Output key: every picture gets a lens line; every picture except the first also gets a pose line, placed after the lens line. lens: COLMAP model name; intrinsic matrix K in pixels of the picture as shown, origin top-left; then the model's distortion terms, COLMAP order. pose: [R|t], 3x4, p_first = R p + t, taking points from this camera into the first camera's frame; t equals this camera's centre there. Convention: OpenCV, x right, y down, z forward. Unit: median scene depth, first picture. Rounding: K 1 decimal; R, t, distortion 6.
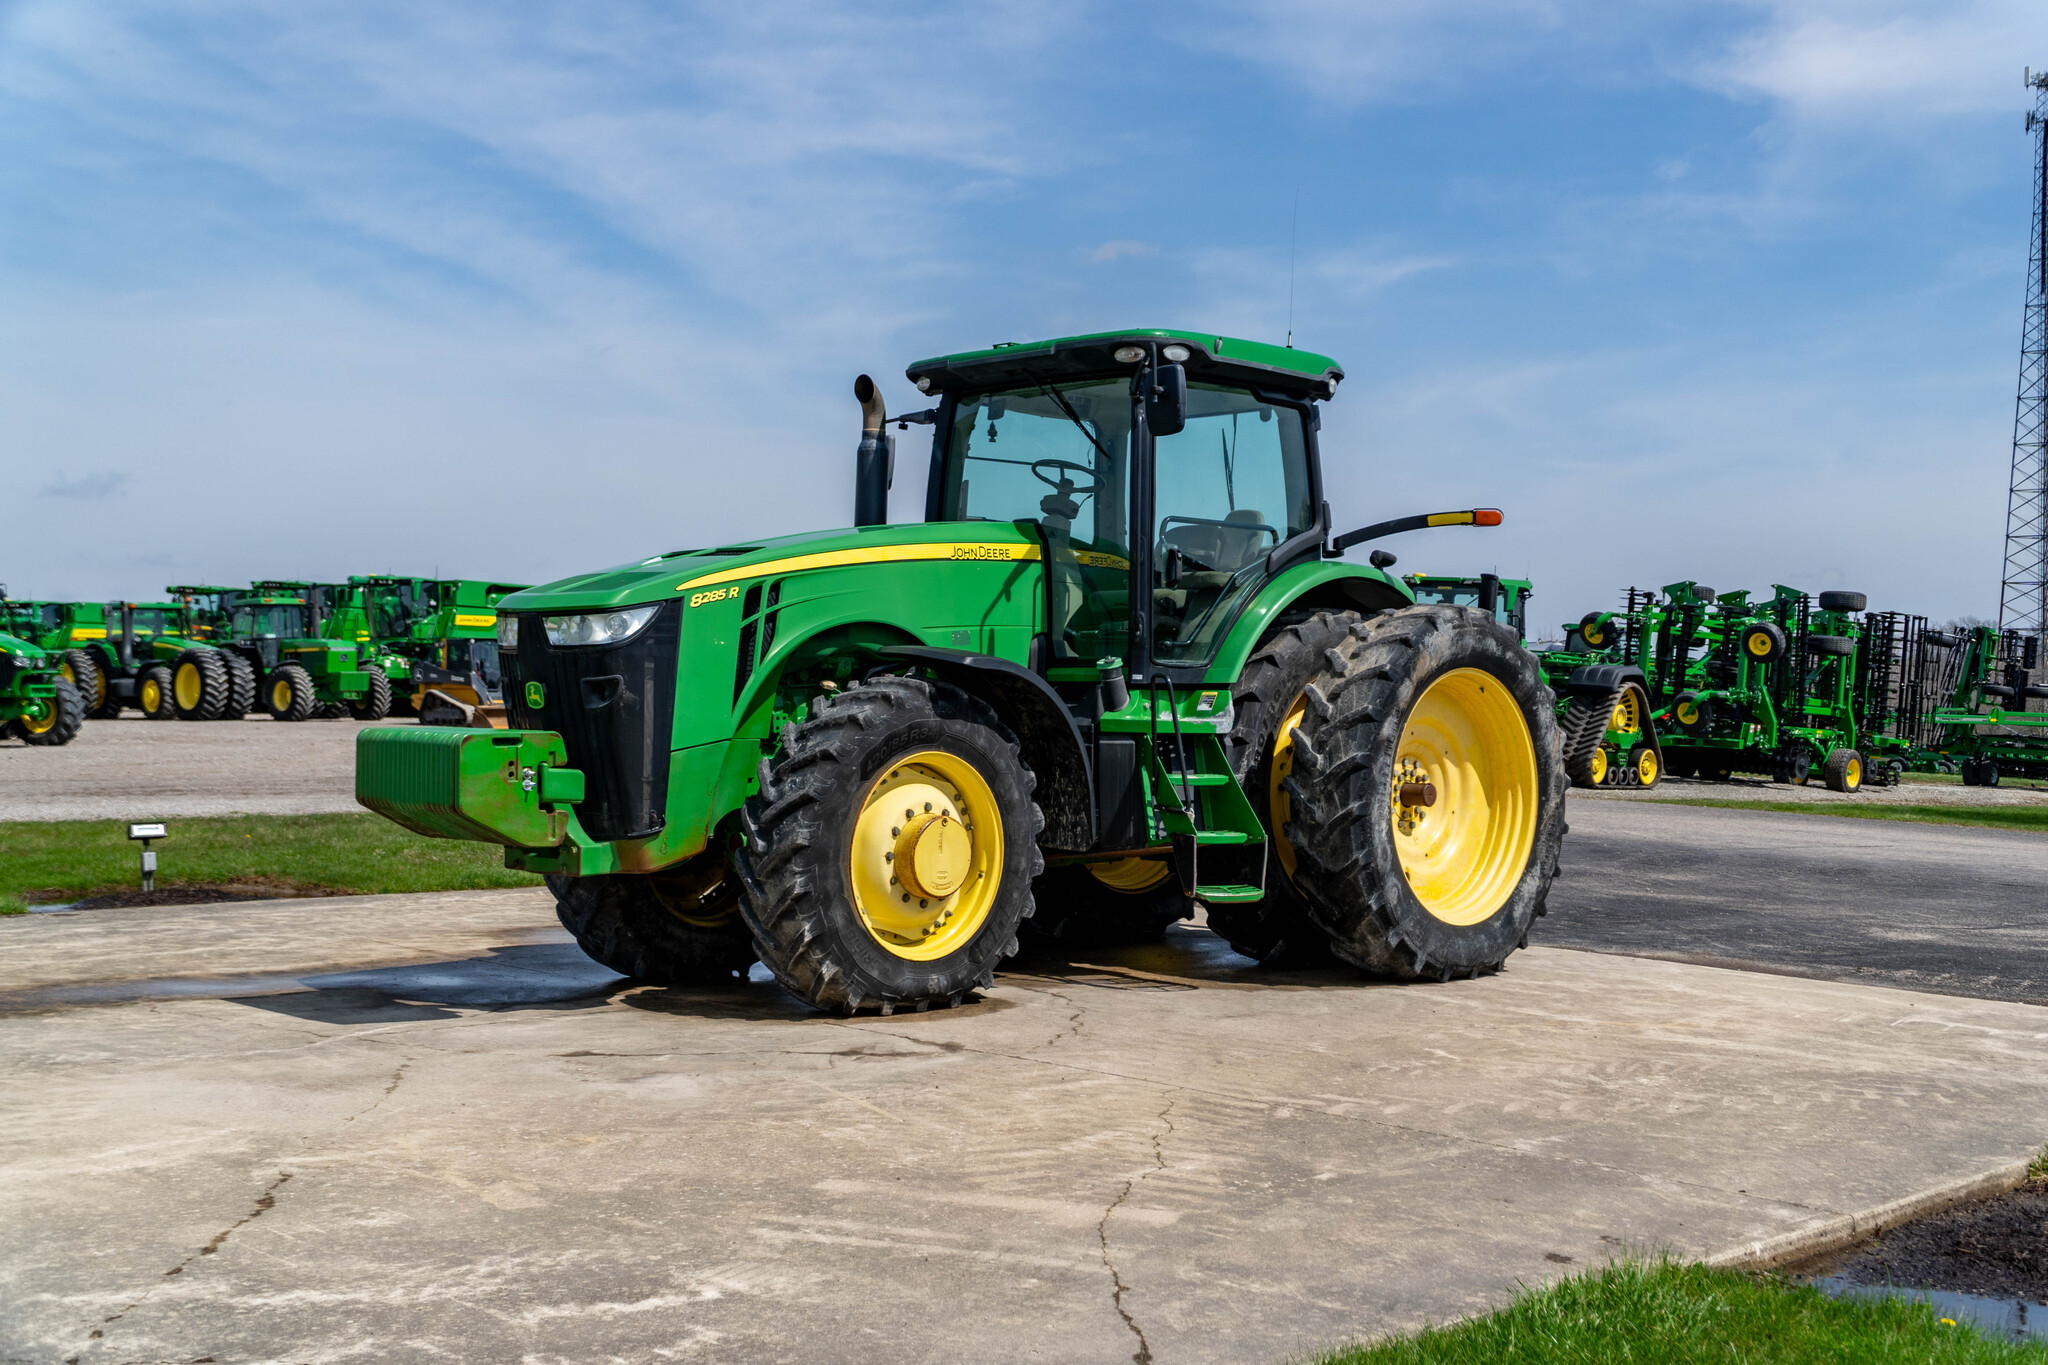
lens RADIAL K [[2210.6, 0, 1034.2], [0, 2210.6, 680.9], [0, 0, 1]] dist [0.055478, 0.023493]
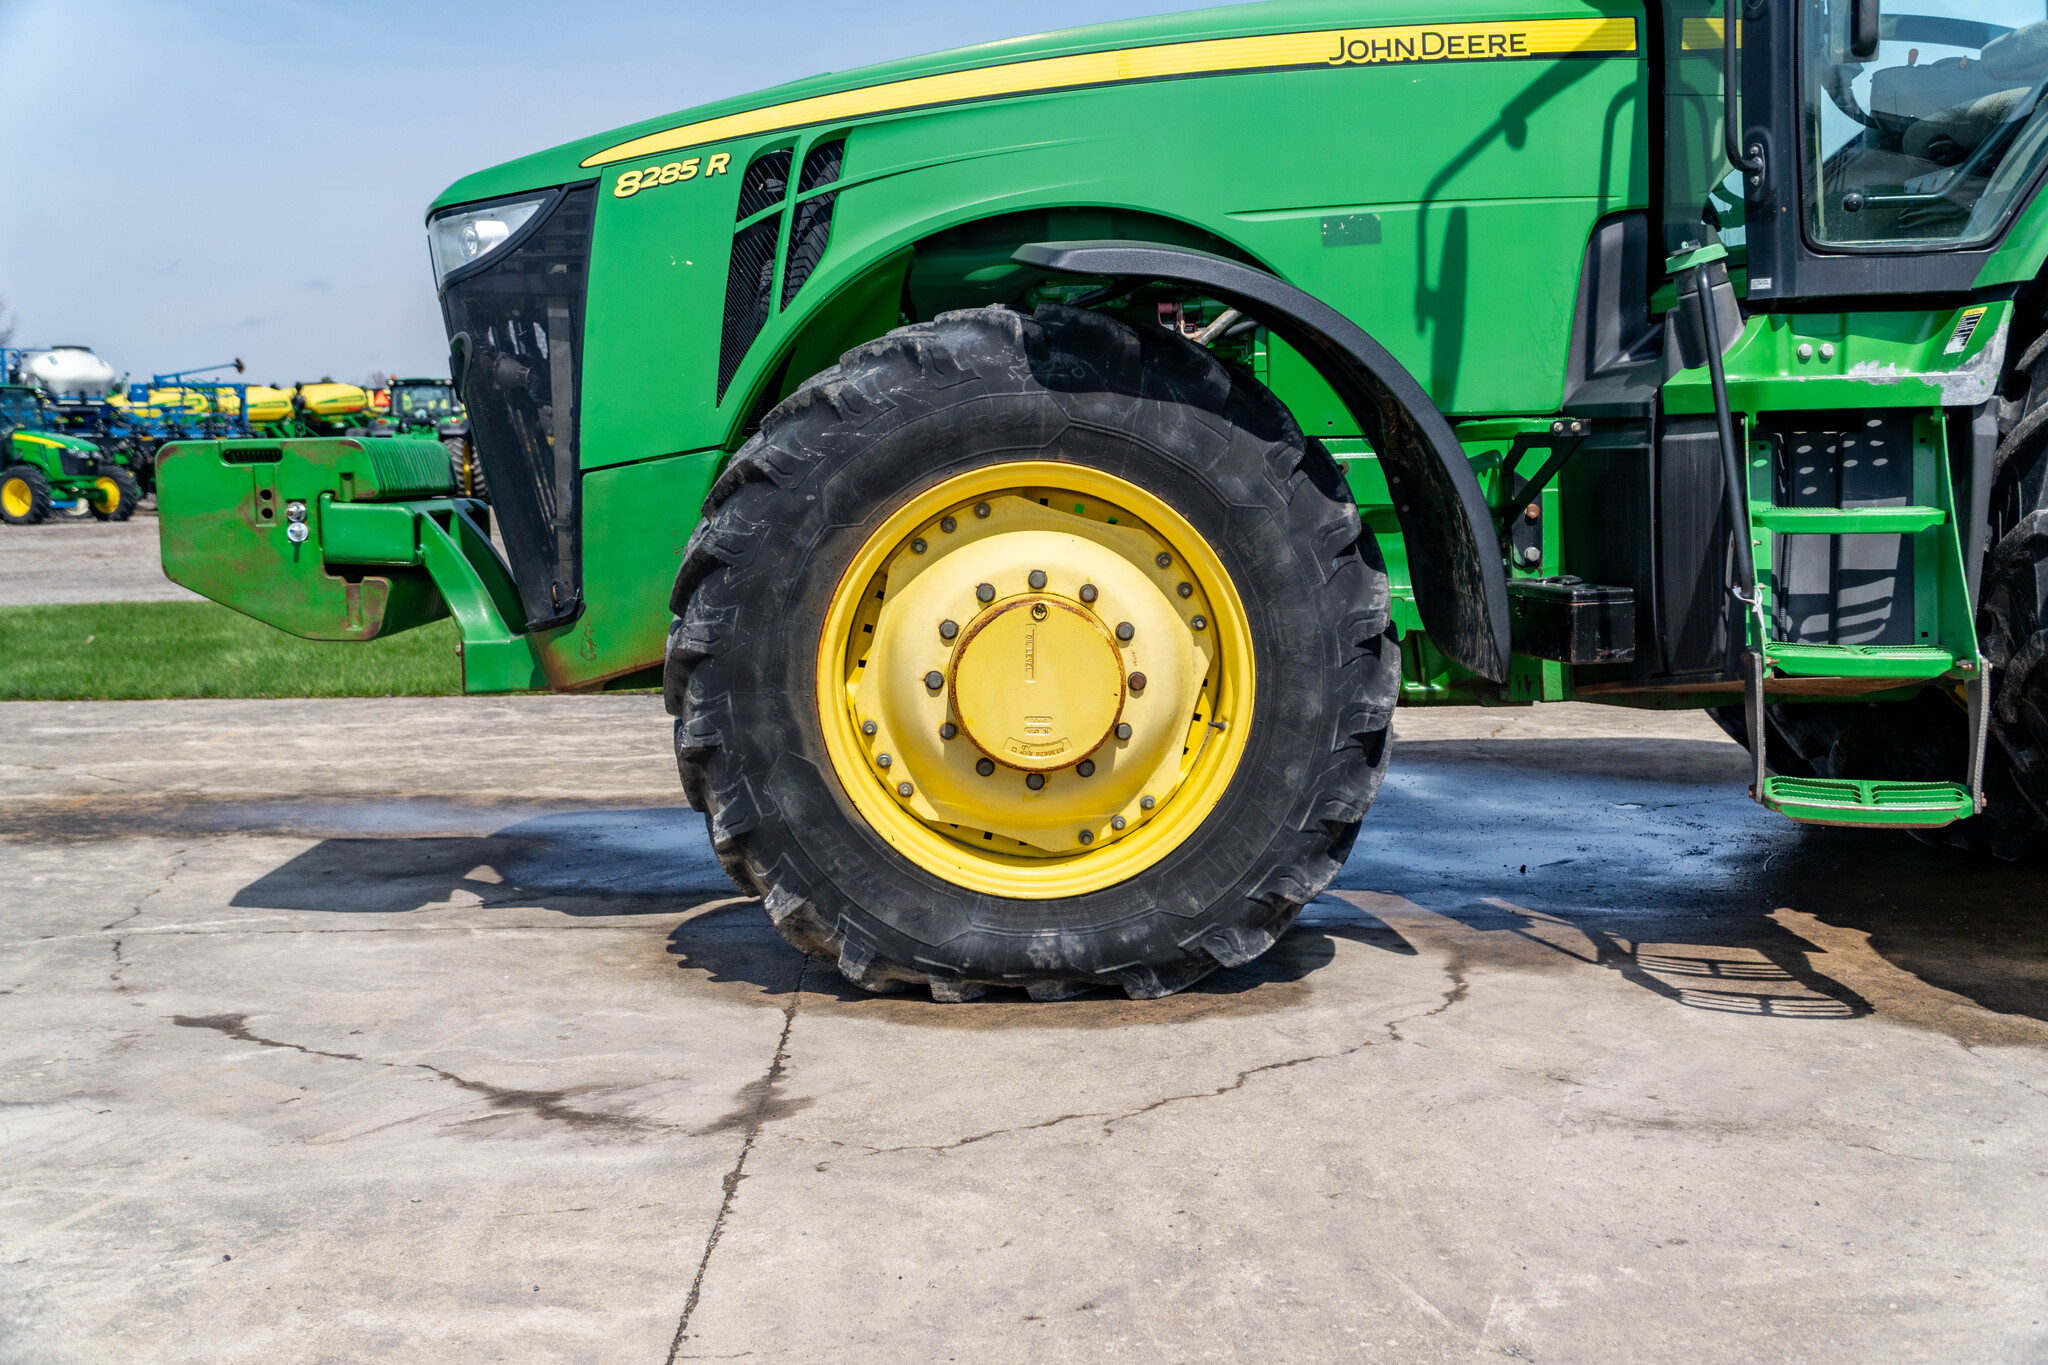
lens RADIAL K [[2210.6, 0, 1034.2], [0, 2210.6, 680.9], [0, 0, 1]] dist [0.055478, 0.023493]
pose [[0.722726, 0.041660, -0.689878, 0.280804], [0.030720, 0.995259, 0.092283, 0.034896], [0.690451, -0.087889, 0.718020, 0.658862]]
